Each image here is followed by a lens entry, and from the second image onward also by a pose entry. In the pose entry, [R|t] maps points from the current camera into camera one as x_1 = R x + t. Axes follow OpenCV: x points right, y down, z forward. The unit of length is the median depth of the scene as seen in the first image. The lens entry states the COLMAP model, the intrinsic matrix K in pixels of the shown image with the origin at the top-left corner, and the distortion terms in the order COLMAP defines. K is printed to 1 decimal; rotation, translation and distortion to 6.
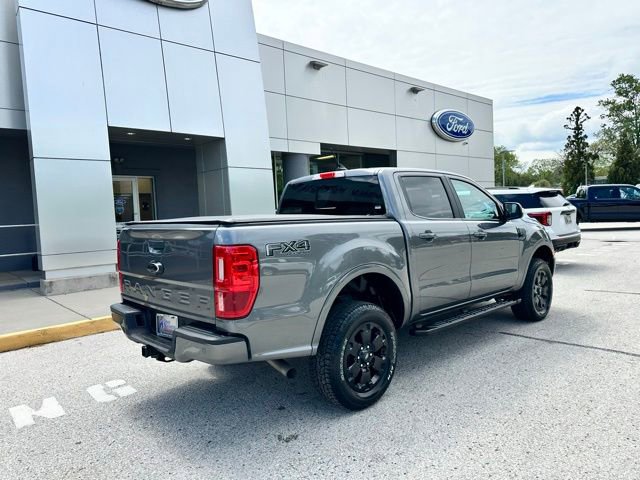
lens RADIAL K [[451.0, 0, 317.3], [0, 451.0, 239.9], [0, 0, 1]] dist [0.036344, -0.049699]
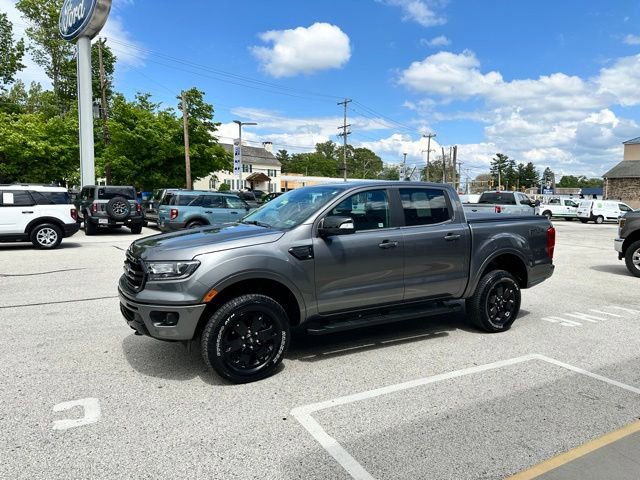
lens RADIAL K [[451.0, 0, 321.5], [0, 451.0, 246.6], [0, 0, 1]] dist [0.036344, -0.049699]
pose [[-0.974550, 0.000569, 0.224172, 0.009292], [0.037018, 0.986676, 0.158427, -0.205325], [-0.221095, 0.162694, -0.961586, 2.578369]]
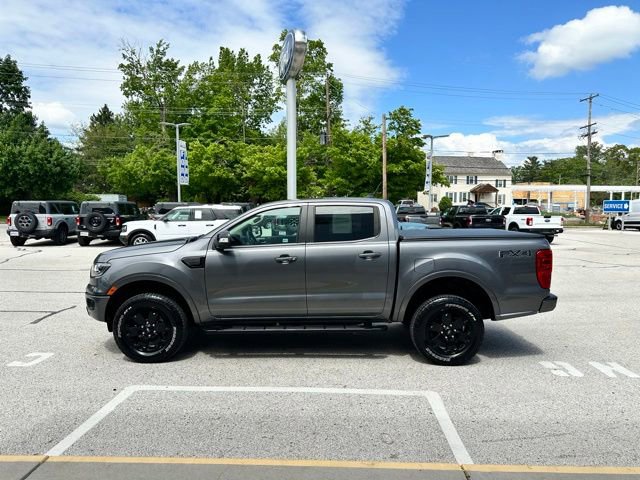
lens RADIAL K [[451.0, 0, 320.5], [0, 451.0, 242.6], [0, 0, 1]] dist [0.036344, -0.049699]
pose [[-0.723007, -0.015531, 0.690666, -0.806685], [0.067283, 0.993411, 0.092773, -0.173862], [-0.687556, 0.113545, -0.717199, 2.241954]]
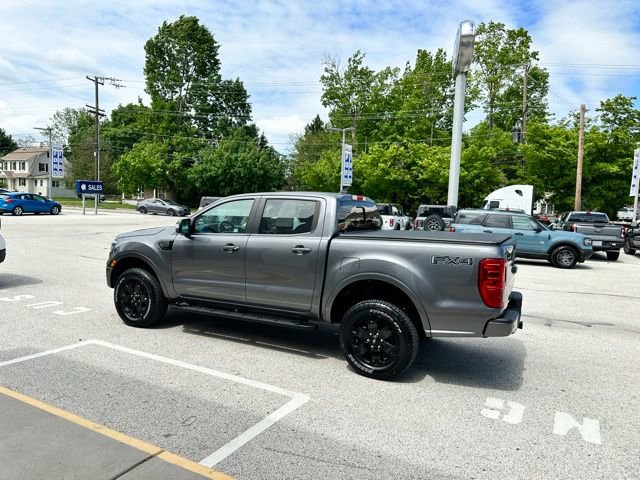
lens RADIAL K [[451.0, 0, 316.3], [0, 451.0, 244.2], [0, 0, 1]] dist [0.036344, -0.049699]
pose [[-0.341081, -0.050354, 0.938684, -1.191106], [0.032784, 0.997320, 0.065411, -0.109400], [-0.939462, 0.053084, -0.338516, 1.644271]]
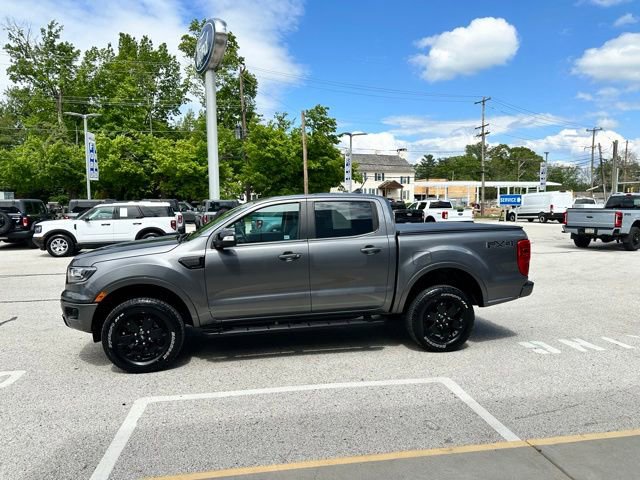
lens RADIAL K [[451.0, 0, 316.2], [0, 451.0, 245.5], [0, 0, 1]] dist [0.036344, -0.049699]
pose [[-0.843147, -0.004131, 0.537668, -0.601196], [0.072440, 0.989981, 0.121204, -0.190510], [-0.532781, 0.141142, -0.834400, 2.392774]]
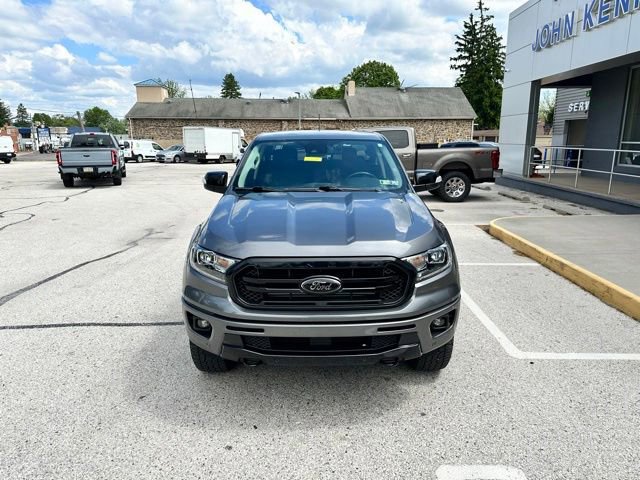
lens RADIAL K [[451.0, 0, 321.2], [0, 451.0, 256.3], [0, 0, 1]] dist [0.036344, -0.049699]
pose [[-0.685576, 0.224022, -0.692676, 1.100249], [-0.011664, 0.947974, 0.318133, -0.240355], [0.727908, 0.226184, -0.647295, 2.079733]]
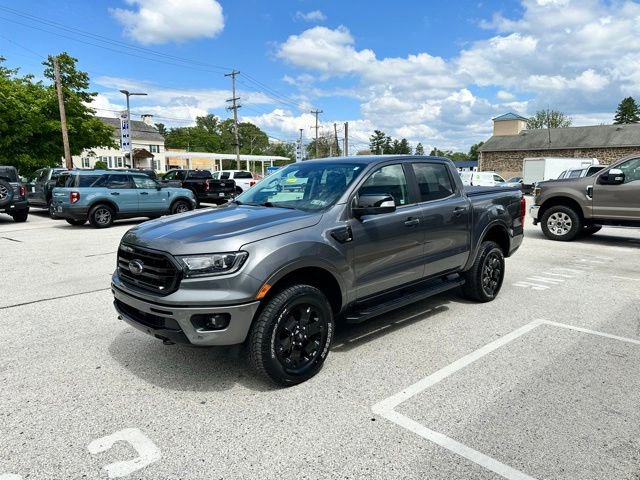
lens RADIAL K [[451.0, 0, 318.8], [0, 451.0, 248.7], [0, 0, 1]] dist [0.036344, -0.049699]
pose [[-0.998730, 0.048317, -0.014256, 0.344828], [0.043931, 0.973850, 0.222902, -0.211684], [0.024654, 0.221993, -0.974737, 2.513834]]
